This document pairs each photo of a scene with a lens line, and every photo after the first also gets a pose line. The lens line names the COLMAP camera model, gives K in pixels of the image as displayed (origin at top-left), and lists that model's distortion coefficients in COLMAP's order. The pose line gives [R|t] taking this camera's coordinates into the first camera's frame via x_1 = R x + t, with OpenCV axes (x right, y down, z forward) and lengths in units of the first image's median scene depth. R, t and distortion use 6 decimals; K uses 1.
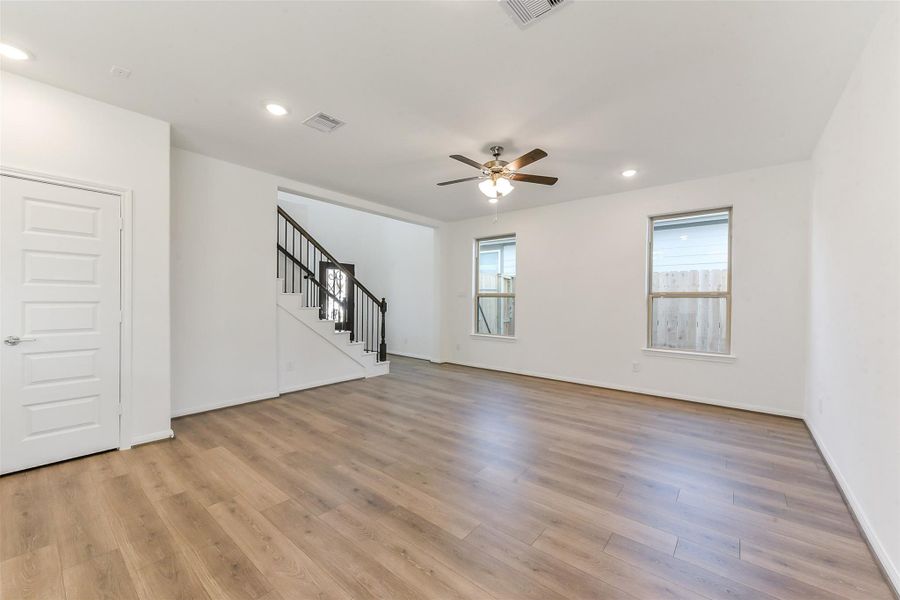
lens RADIAL K [[351.1, 0, 448.6], [0, 351.1, 301.2], [0, 0, 1]] dist [0.003489, 0.000052]
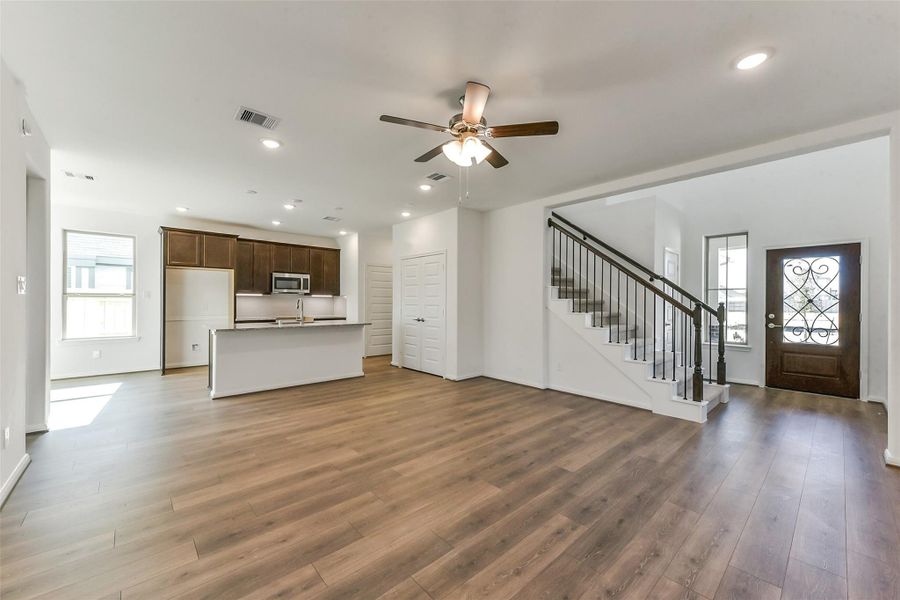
lens RADIAL K [[351.1, 0, 448.3], [0, 351.1, 301.0], [0, 0, 1]] dist [0.003489, 0.000052]
pose [[-0.157377, -0.012806, -0.987456, 0.866207], [-0.008924, 0.999894, -0.011545, -0.001698], [0.987498, 0.006996, -0.157475, 1.073272]]
